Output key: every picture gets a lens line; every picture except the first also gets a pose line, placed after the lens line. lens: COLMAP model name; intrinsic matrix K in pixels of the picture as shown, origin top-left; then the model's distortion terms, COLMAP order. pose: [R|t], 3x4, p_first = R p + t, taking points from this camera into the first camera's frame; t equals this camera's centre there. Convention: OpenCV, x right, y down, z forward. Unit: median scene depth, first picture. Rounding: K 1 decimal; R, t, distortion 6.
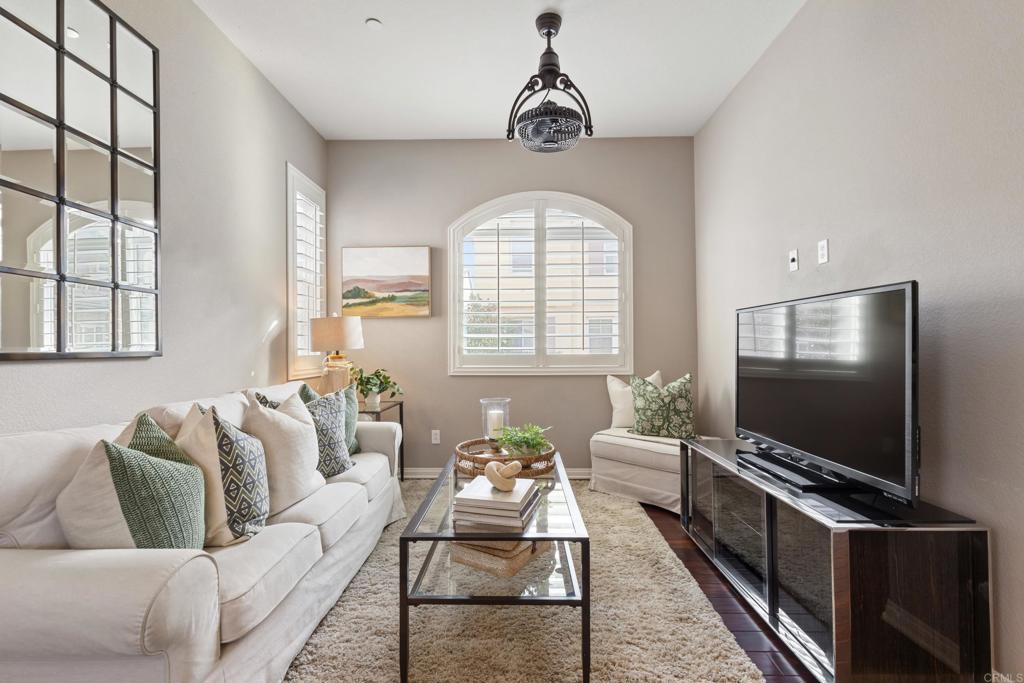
lens RADIAL K [[491.0, 0, 510.8], [0, 491.0, 347.5], [0, 0, 1]] dist [0.009504, 0.000578]
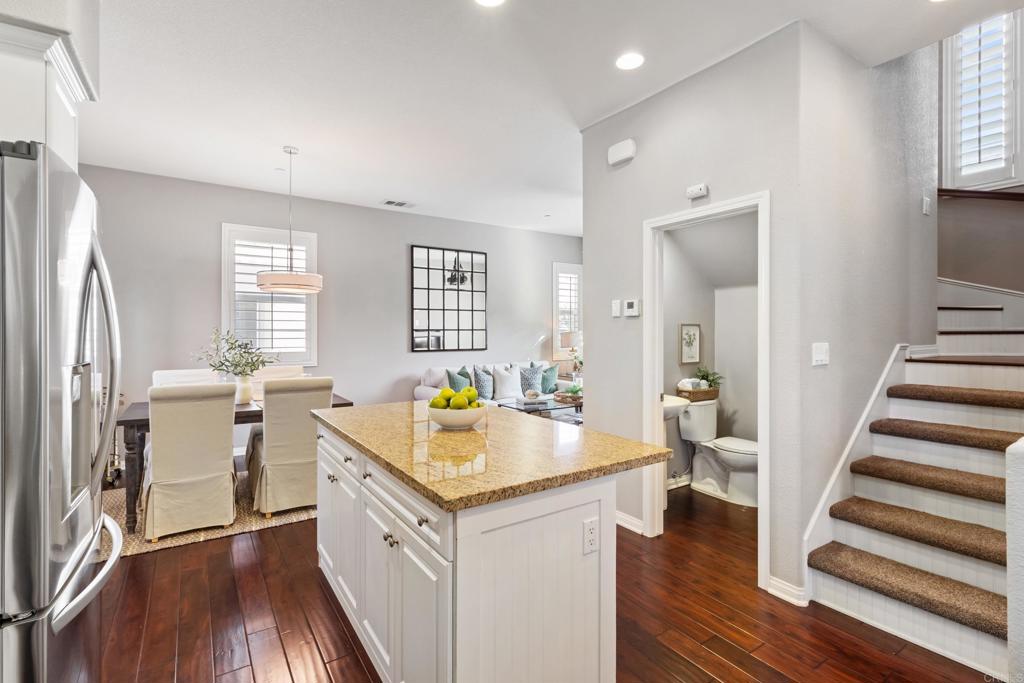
lens RADIAL K [[491.0, 0, 513.1], [0, 491.0, 340.3], [0, 0, 1]] dist [0.009504, 0.000578]
pose [[0.566696, 0.007607, -0.823892, 2.112759], [-0.001669, 0.999966, 0.008085, -0.071531], [0.823925, -0.003206, 0.566690, -0.691425]]
